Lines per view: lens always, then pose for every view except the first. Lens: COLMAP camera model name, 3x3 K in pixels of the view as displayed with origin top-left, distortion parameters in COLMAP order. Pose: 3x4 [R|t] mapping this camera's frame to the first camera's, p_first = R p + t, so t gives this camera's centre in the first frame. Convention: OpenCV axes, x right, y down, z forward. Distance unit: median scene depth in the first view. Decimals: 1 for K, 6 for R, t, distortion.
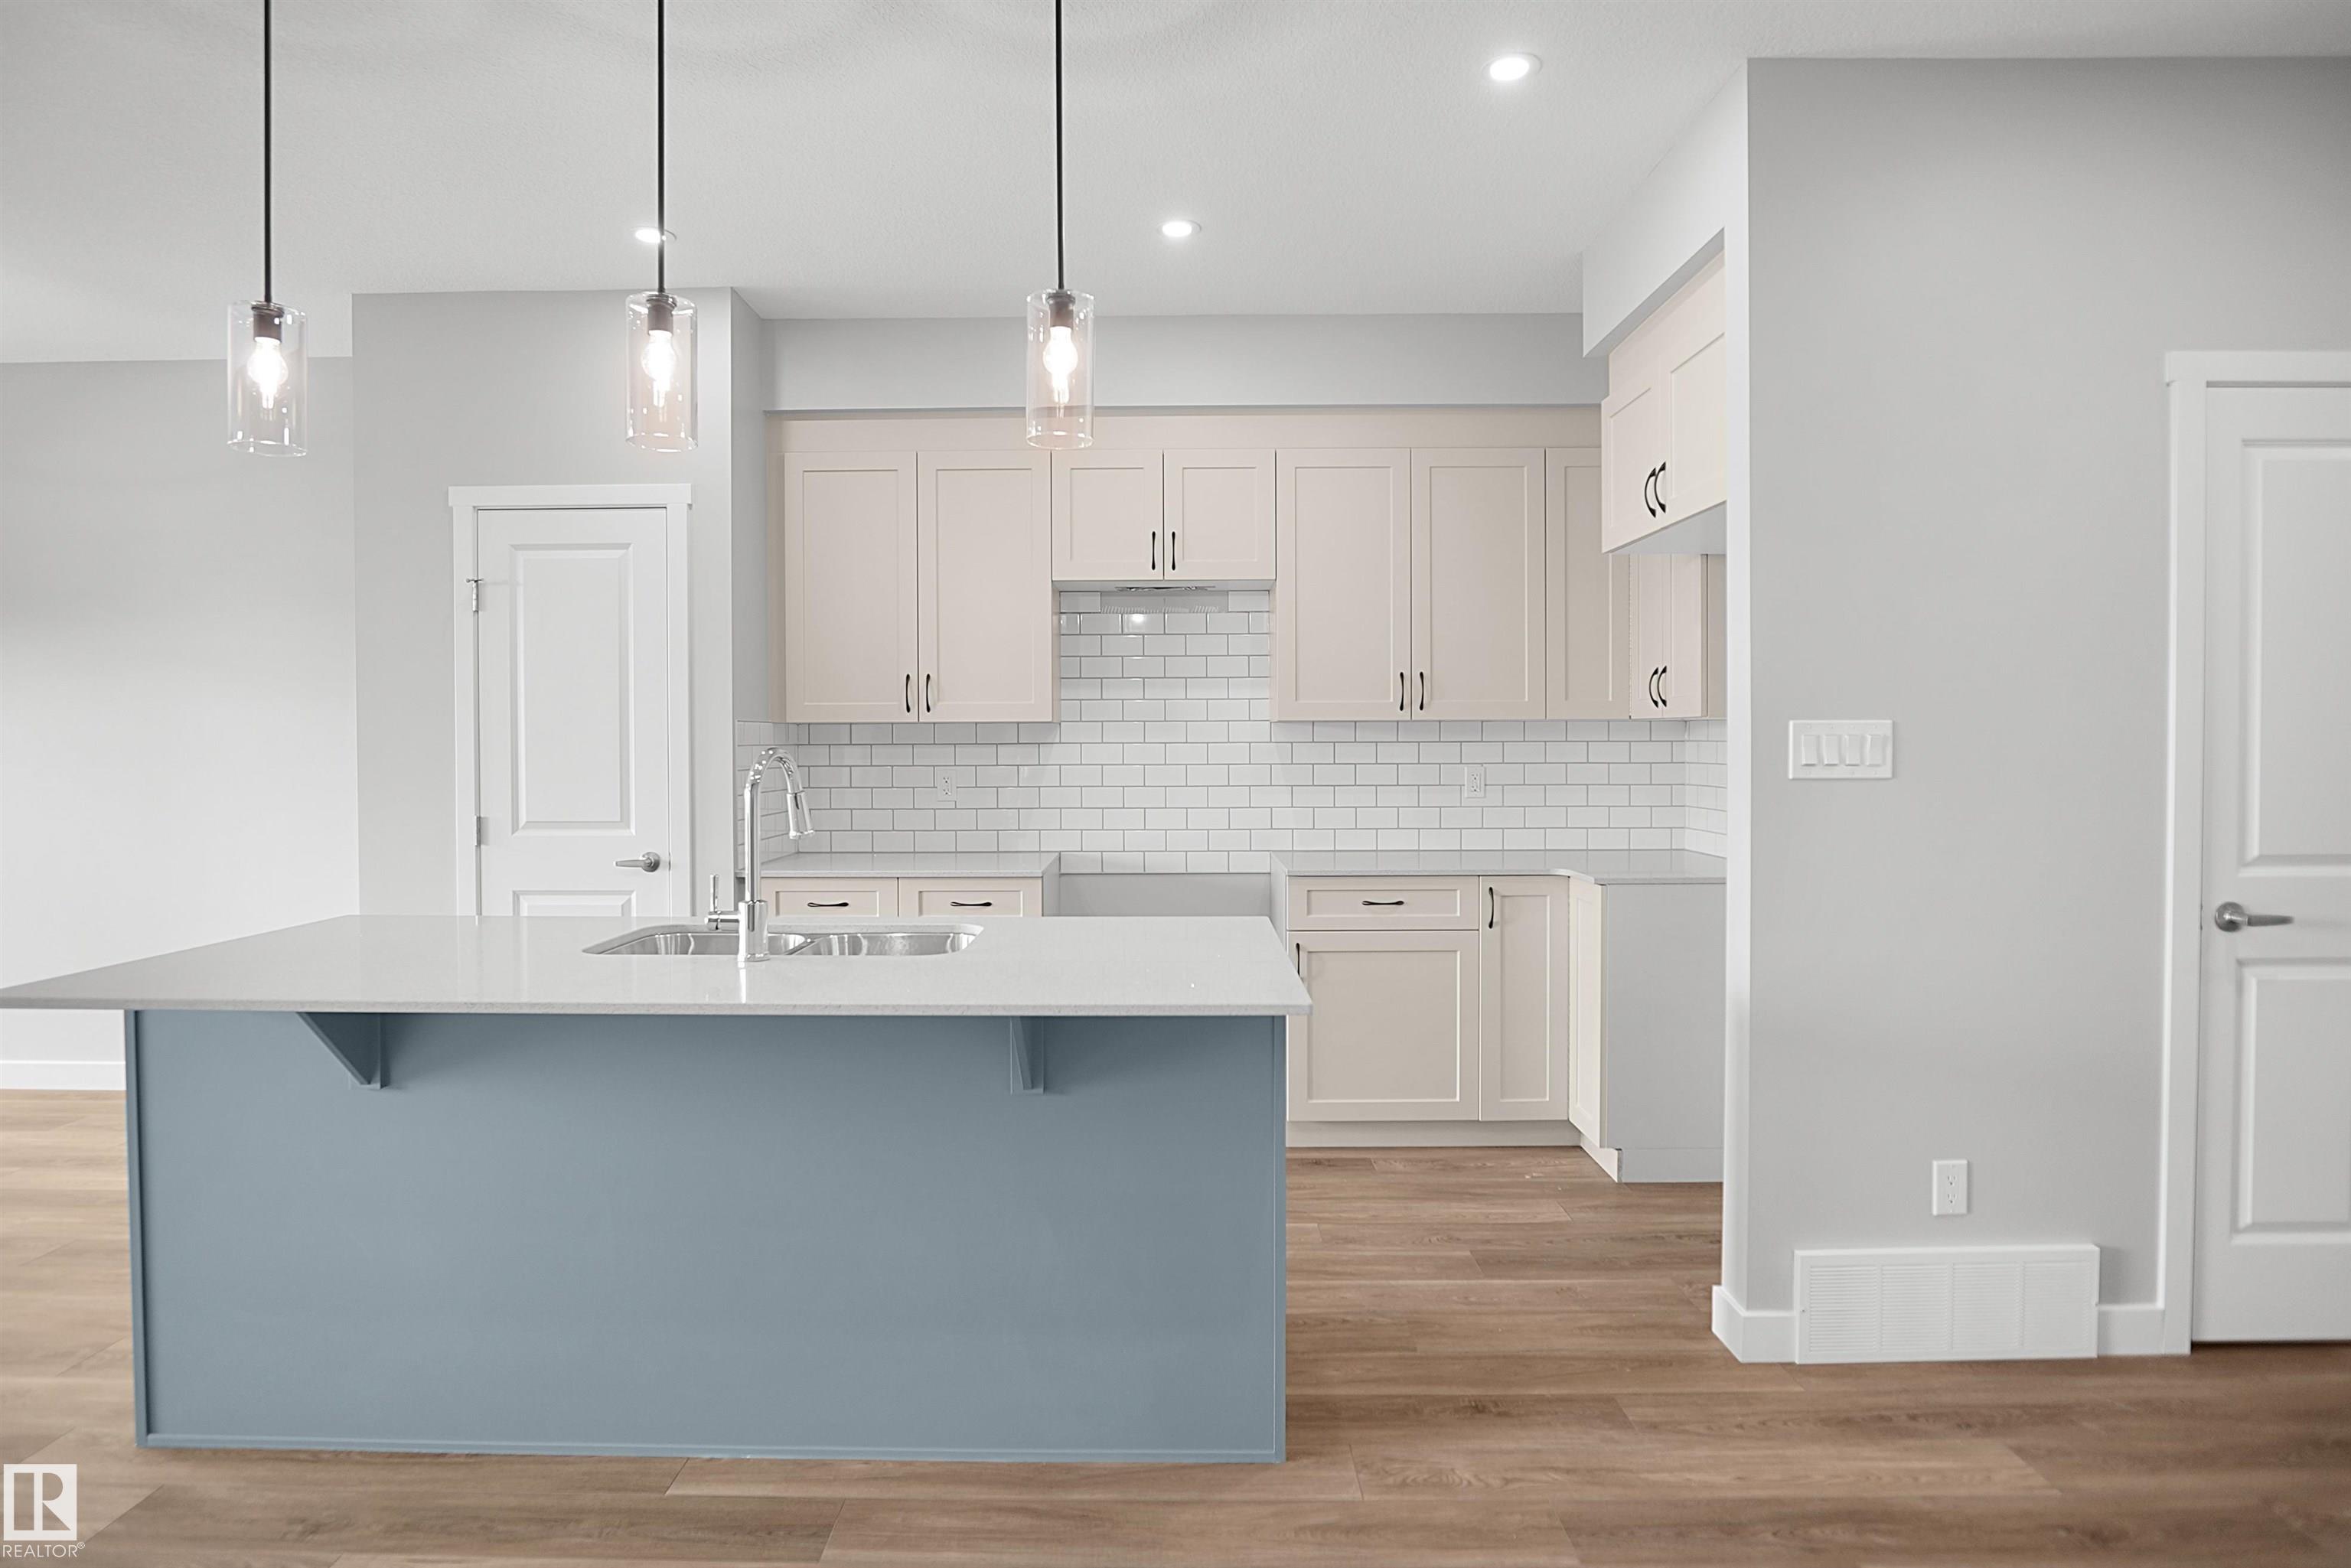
lens RADIAL K [[1268.2, 0, 1169.3], [0, 1268.2, 758.5], [0, 0, 1]] dist [-0.035250, 0.010089]
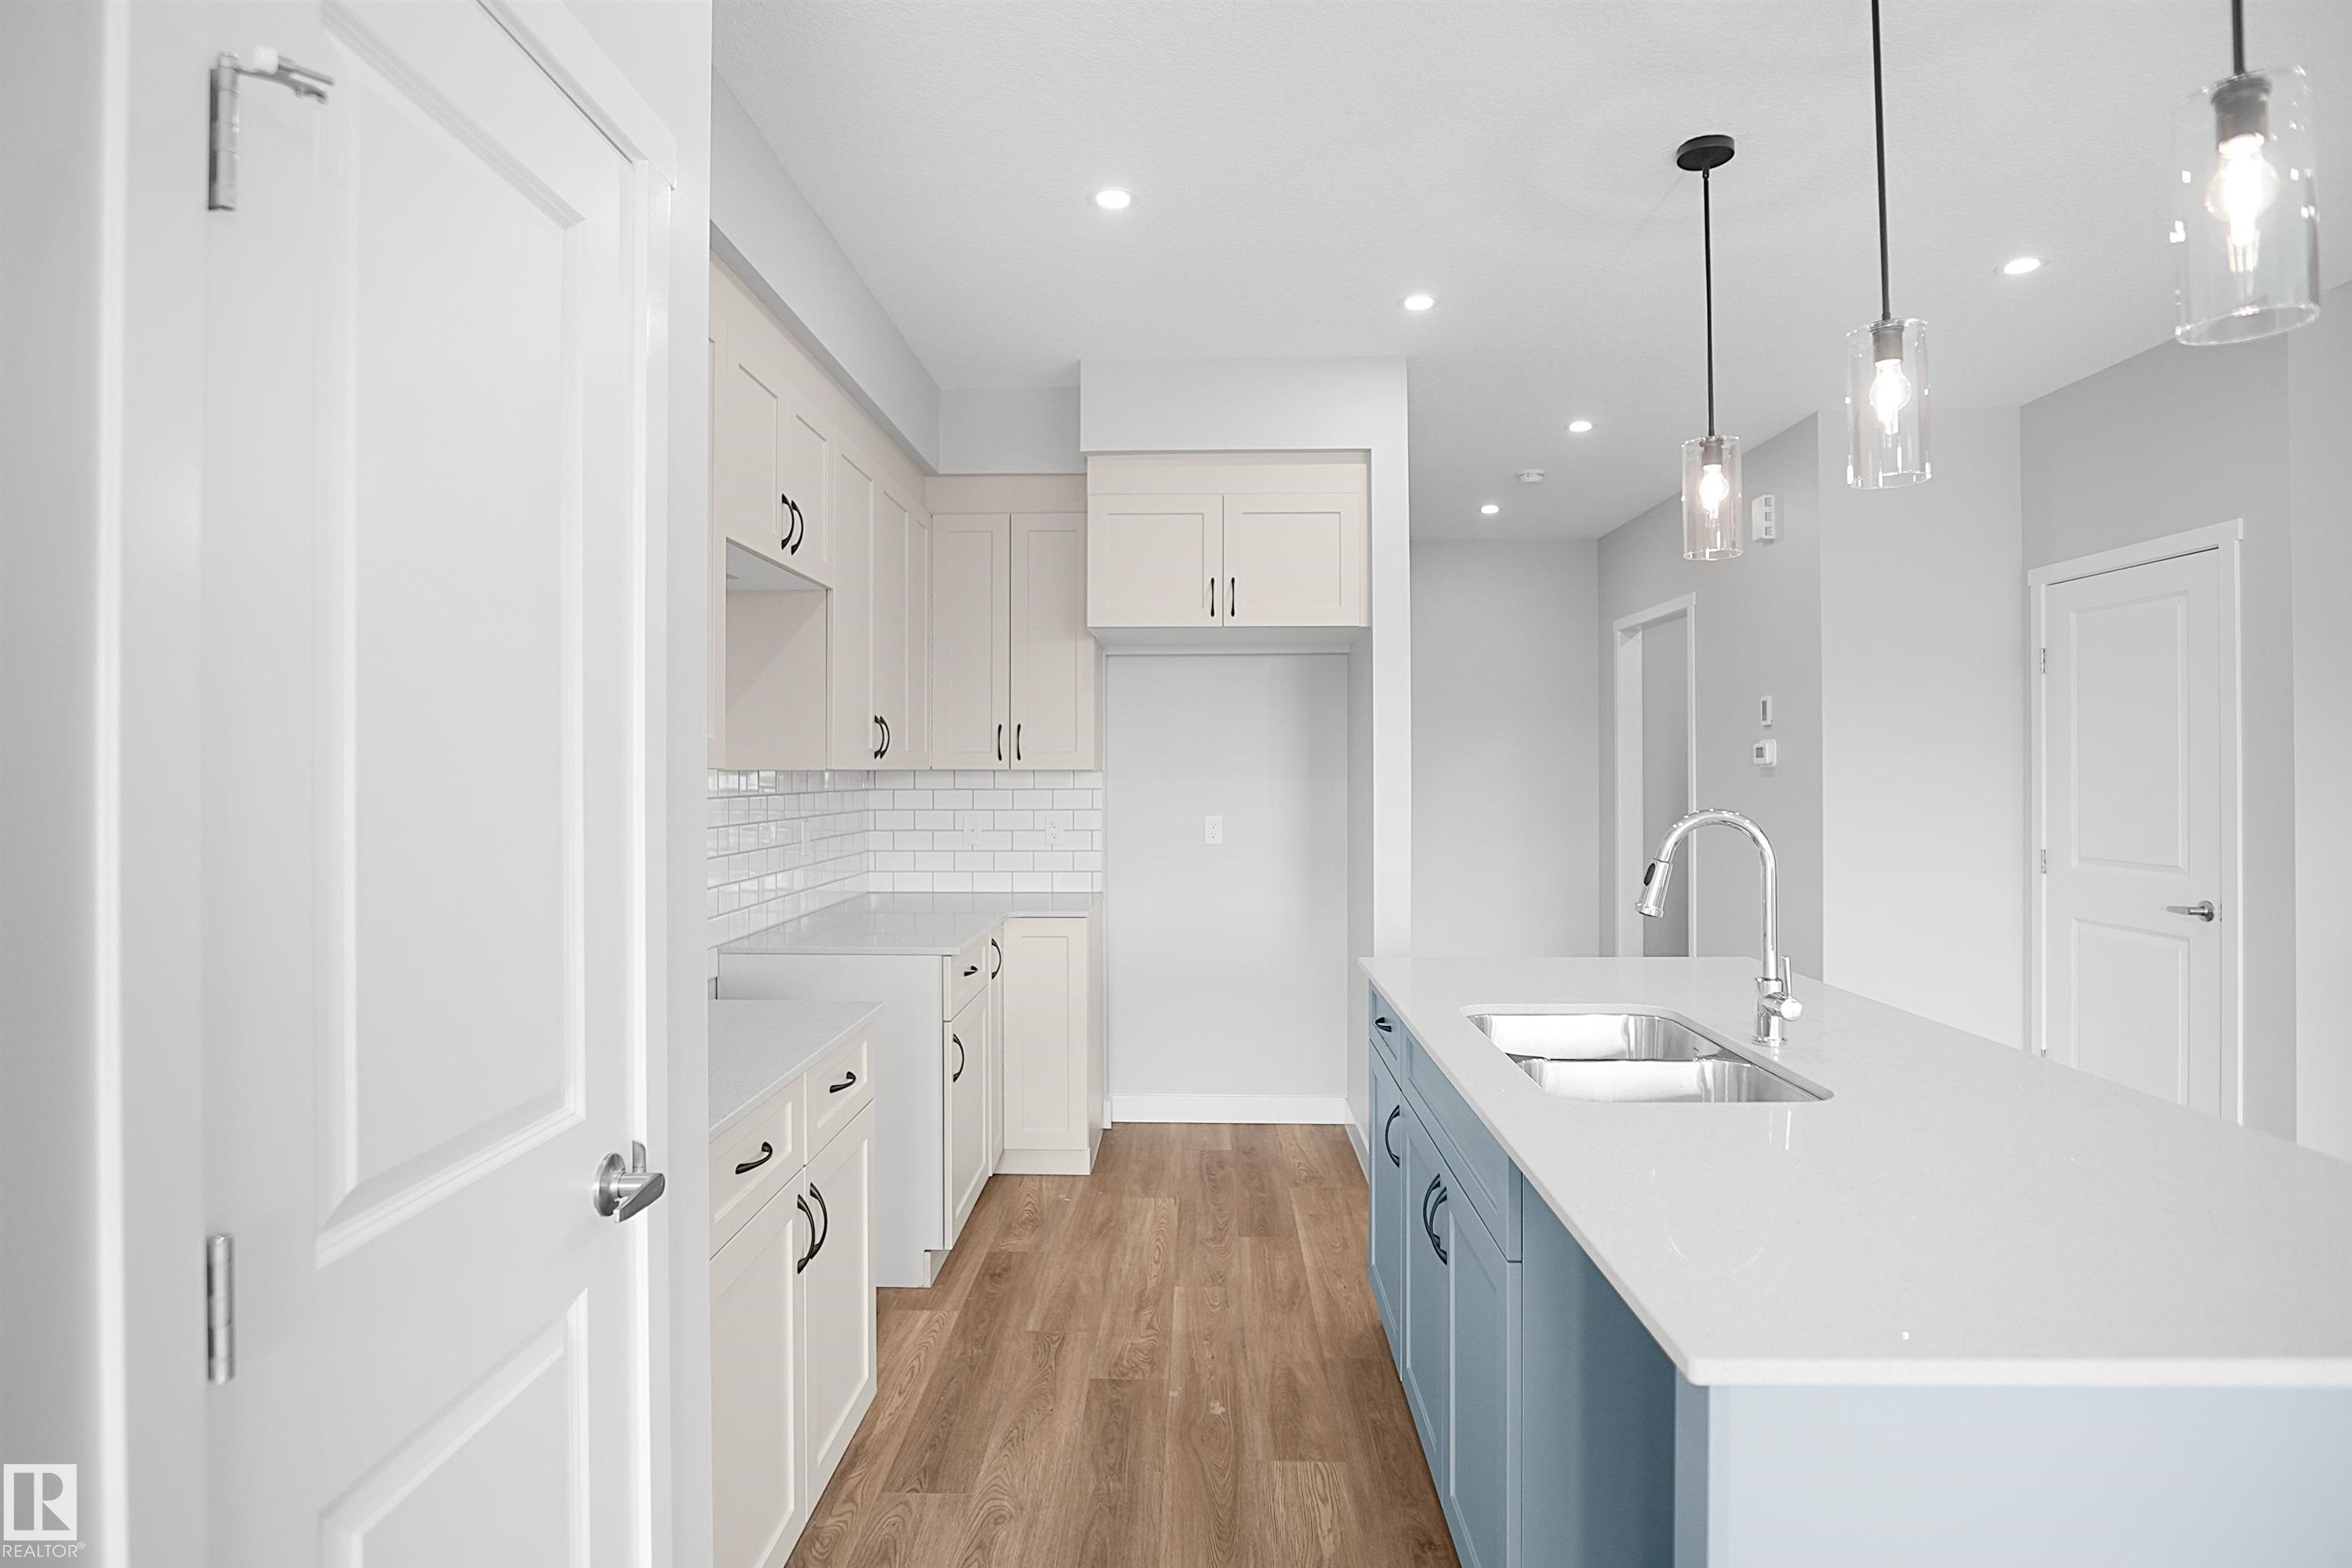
lens RADIAL K [[1268.8, 0, 1169.8], [0, 1268.8, 758.4], [0, 0, 1]] dist [-0.035250, 0.010089]
pose [[0.029114, 0.007469, 0.999548, -0.731975], [0.016056, 0.999840, -0.007939, -0.028313], [-0.999447, 0.016280, 0.028989, 0.820016]]
